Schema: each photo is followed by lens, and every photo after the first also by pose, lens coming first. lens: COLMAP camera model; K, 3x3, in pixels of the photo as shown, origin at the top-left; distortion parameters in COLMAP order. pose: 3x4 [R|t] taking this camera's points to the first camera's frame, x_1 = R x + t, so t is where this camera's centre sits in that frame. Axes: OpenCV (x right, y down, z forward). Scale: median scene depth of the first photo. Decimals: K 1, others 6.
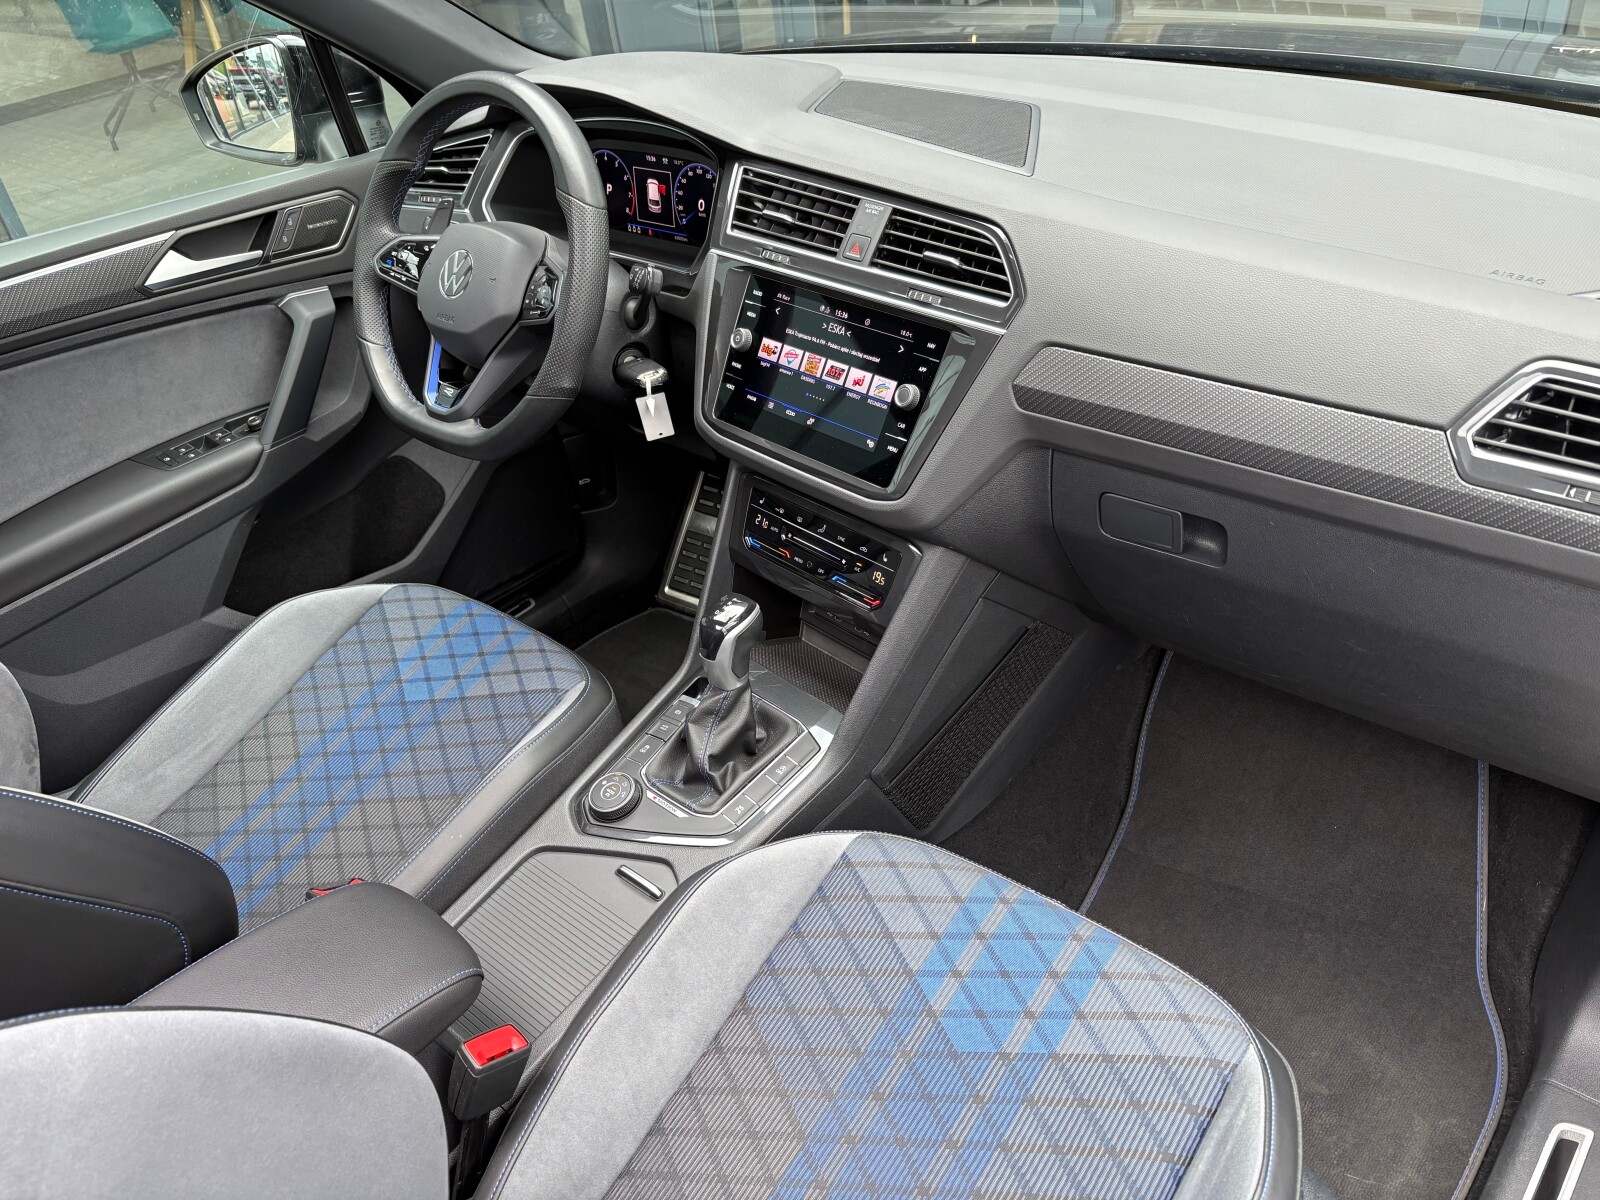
lens RADIAL K [[1217.1, 0, 803.2], [0, 1217.1, 611.4], [0, 0, 1]] dist [0.046081, -0.044906]
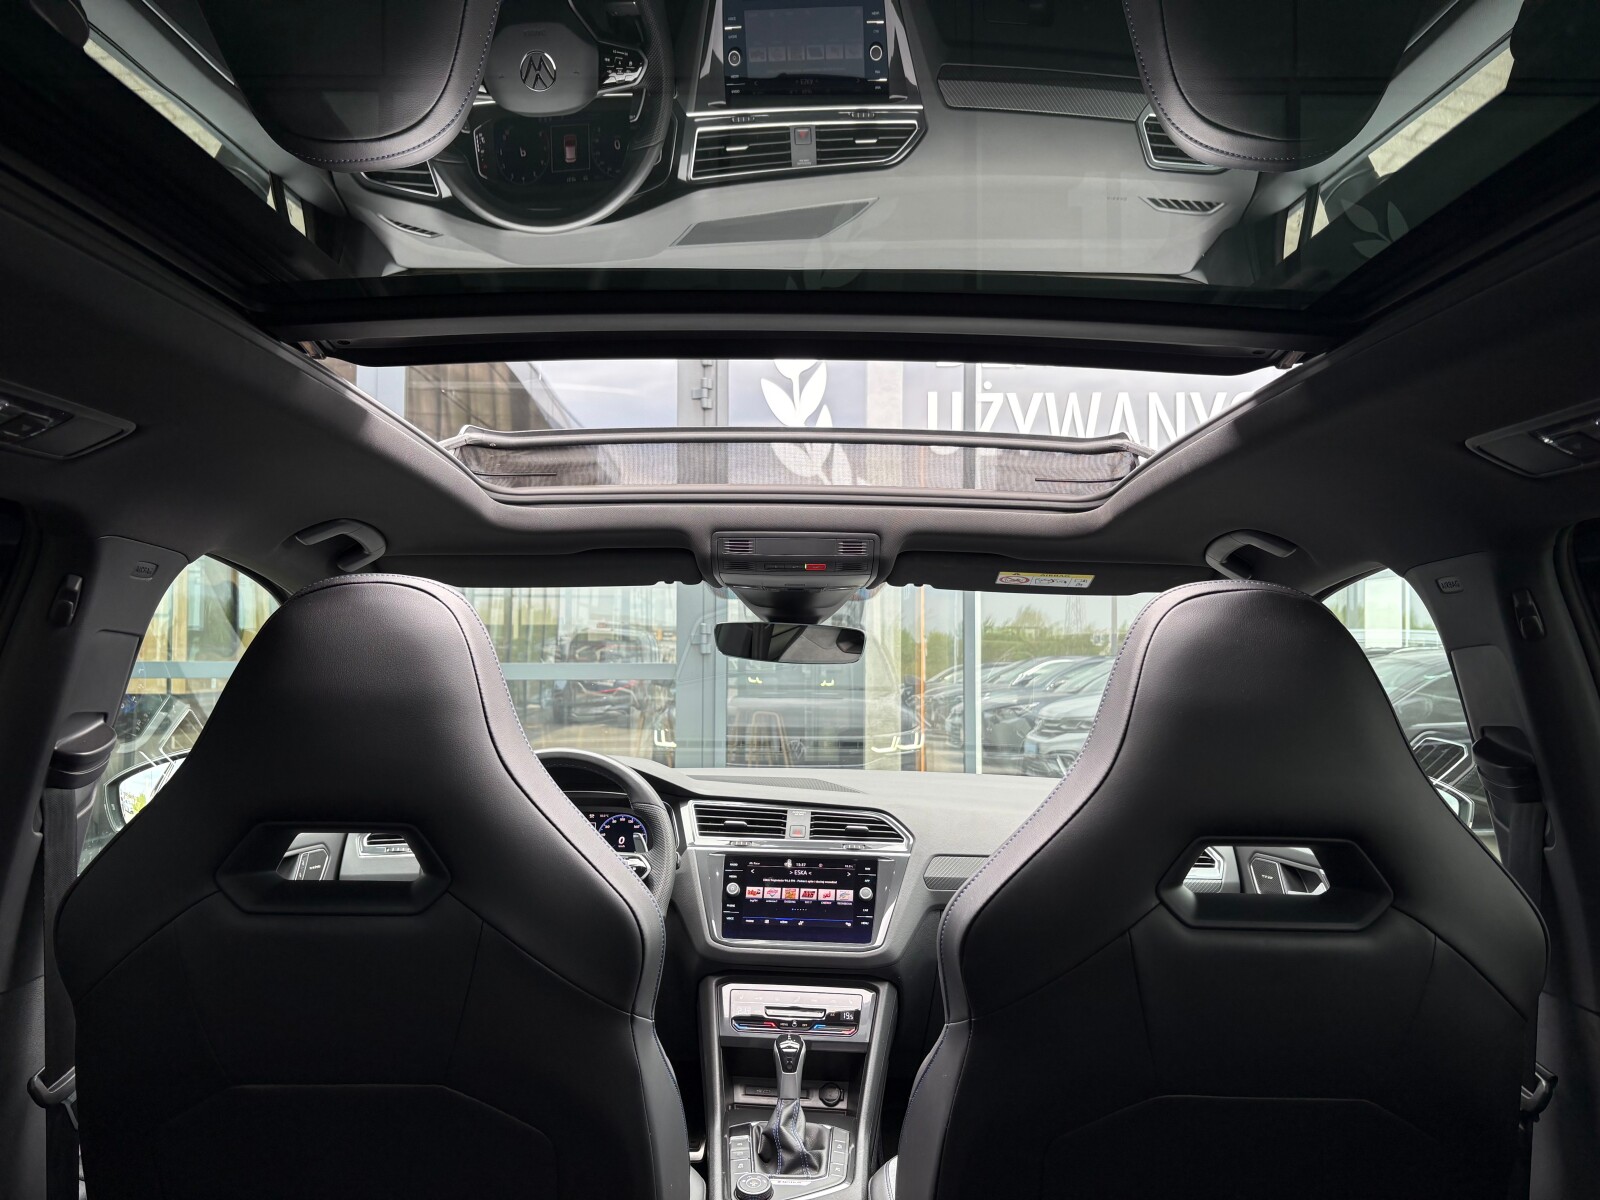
lens RADIAL K [[1217.1, 0, 799.8], [0, 1217.1, 591.6], [0, 0, 1]] dist [0.046081, -0.044906]
pose [[0.741212, 0.148234, 0.654699, -1.196020], [0.312346, 0.787137, -0.531841, 0.395196], [-0.594175, 0.598700, 0.537135, -0.218954]]
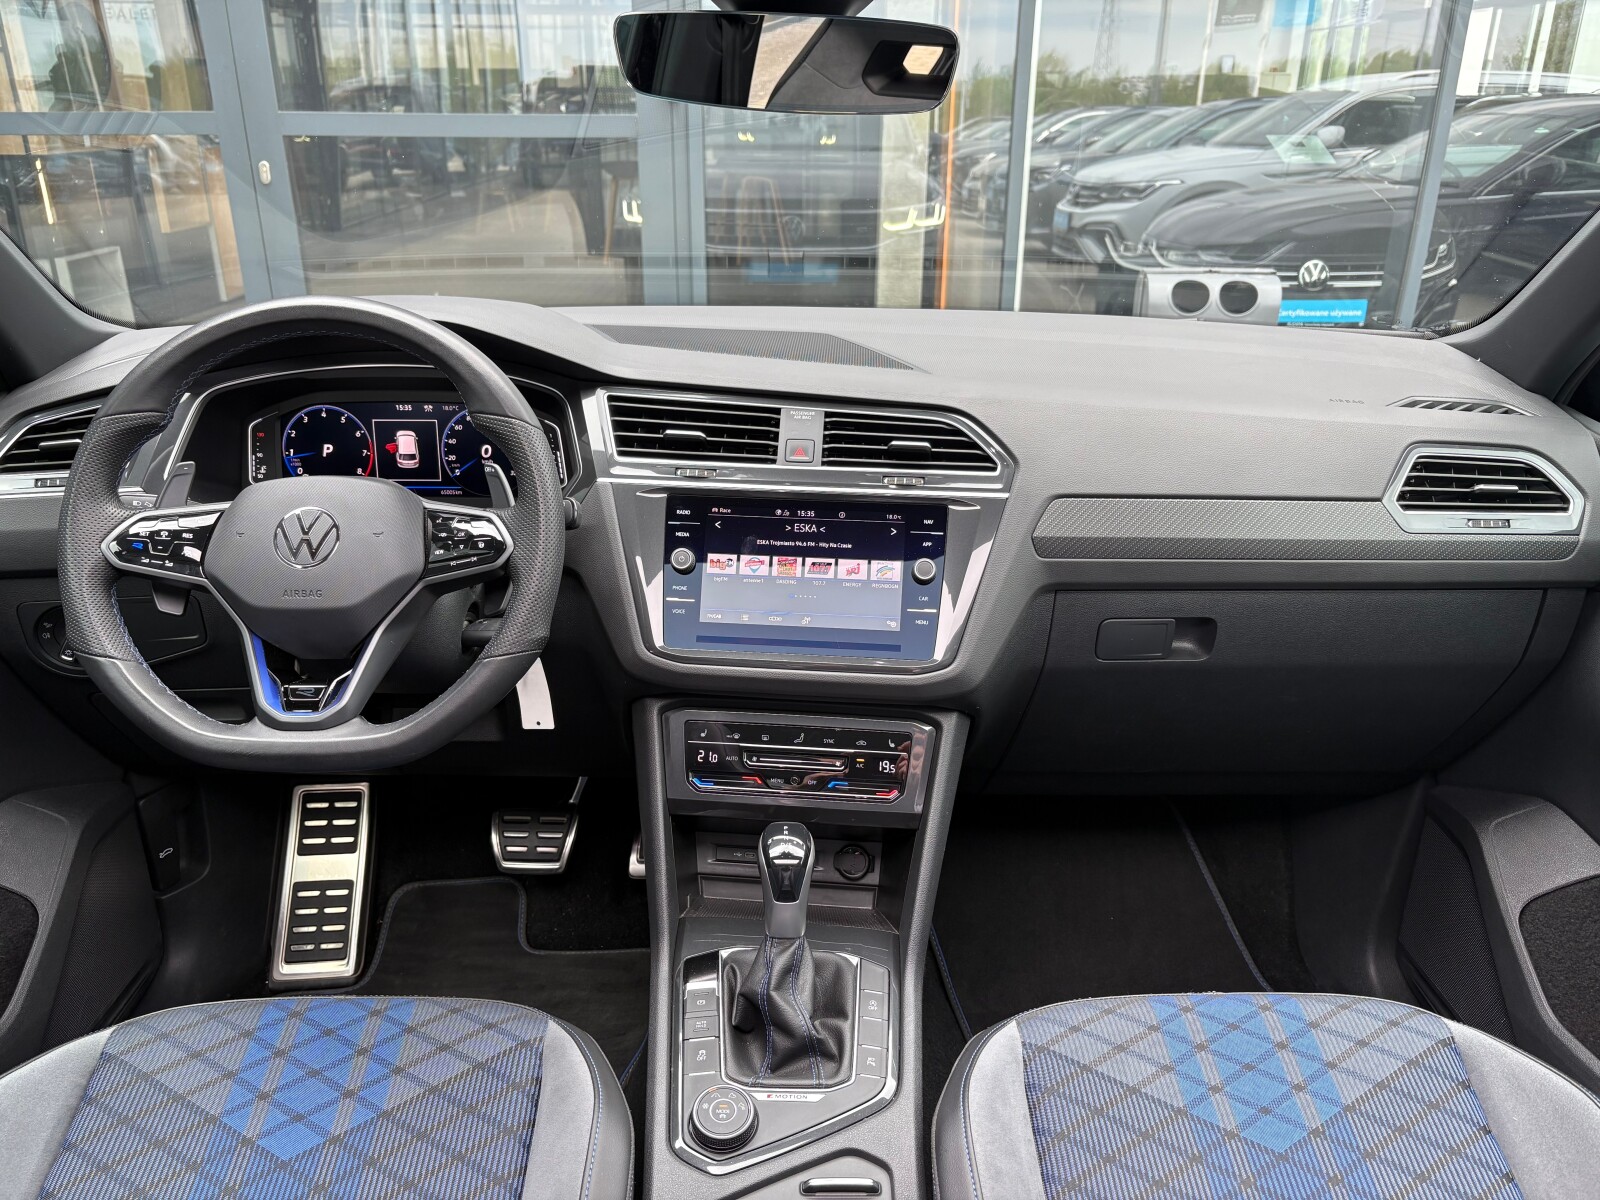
lens RADIAL K [[1217.1, 0, 799.0], [0, 1217.1, 603.6], [0, 0, 1]] dist [0.046081, -0.044906]
pose [[0.740403, -0.143429, 0.656682, -0.619102], [0.313027, 0.938137, -0.148032, -0.028581], [-0.594826, 0.315163, 0.739496, 0.286169]]
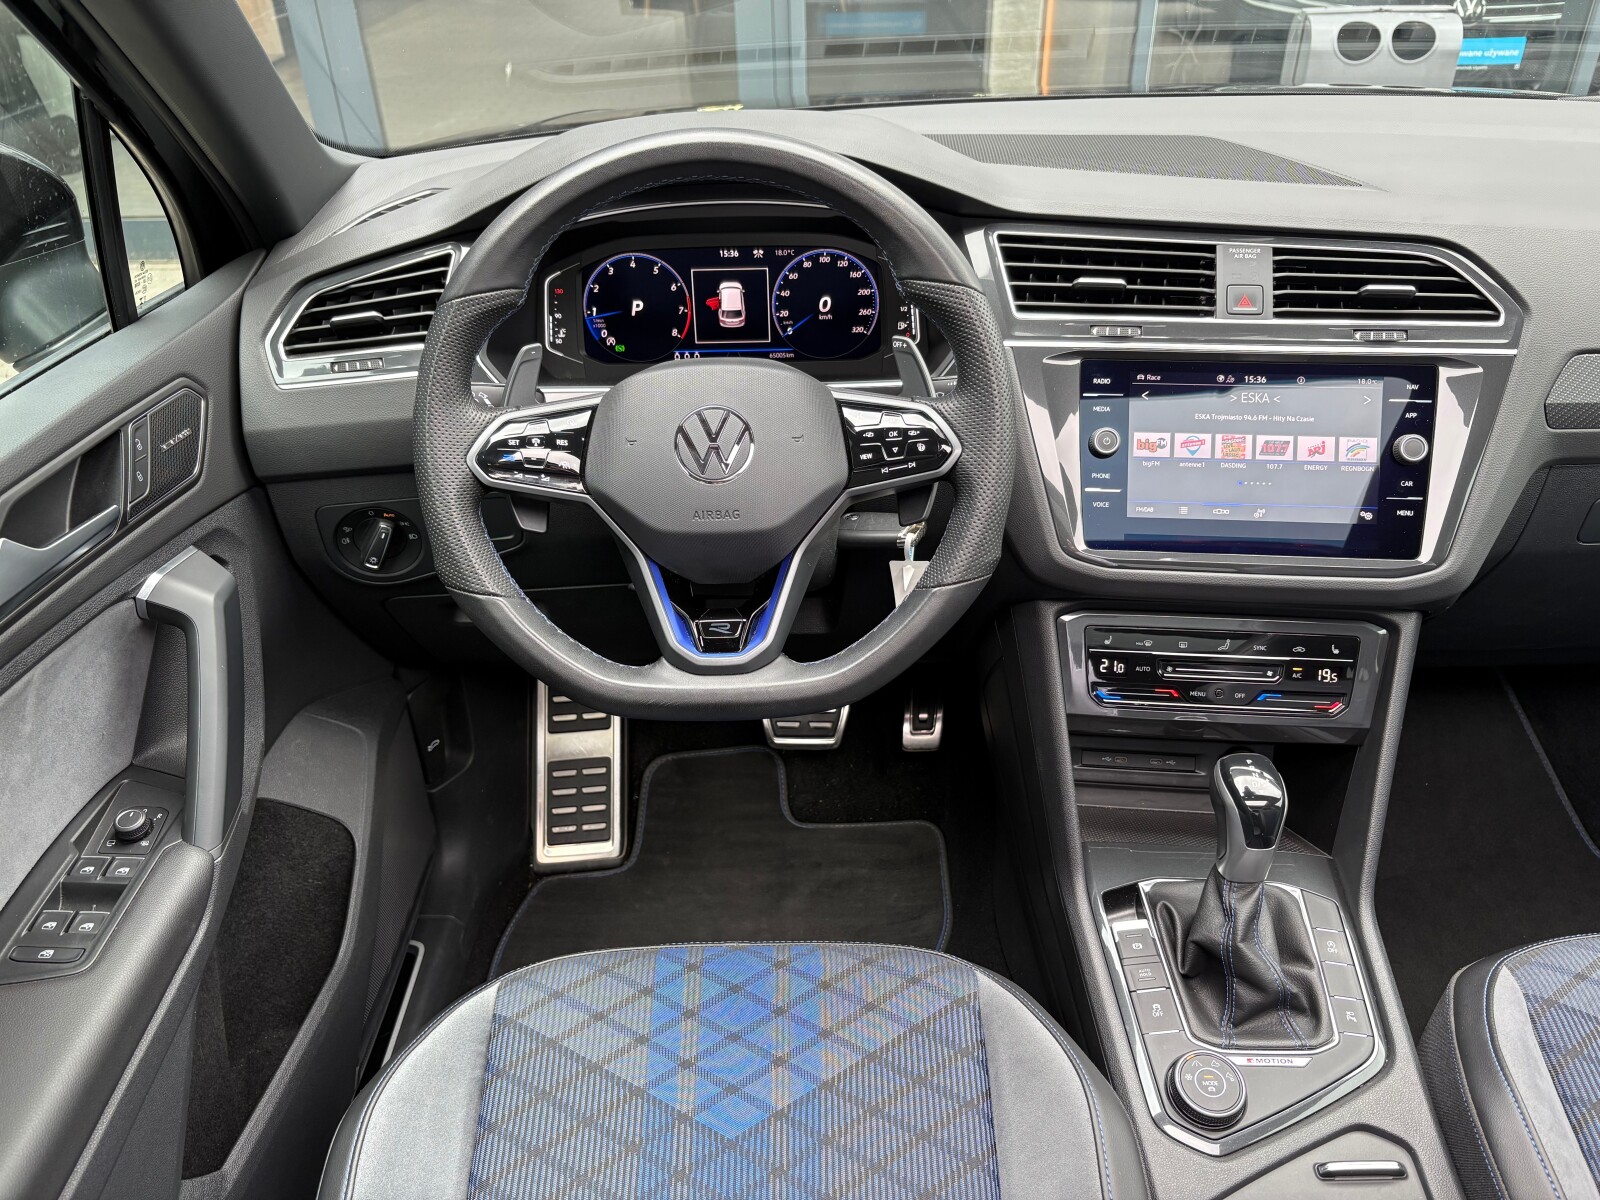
lens RADIAL K [[1217.1, 0, 809.6], [0, 1217.1, 608.4], [0, 0, 1]] dist [0.046081, -0.044906]
pose [[0.747874, -0.277276, 0.603160, -0.709145], [0.332764, 0.942781, 0.020799, -0.210298], [-0.574415, 0.185155, 0.797349, 0.533860]]
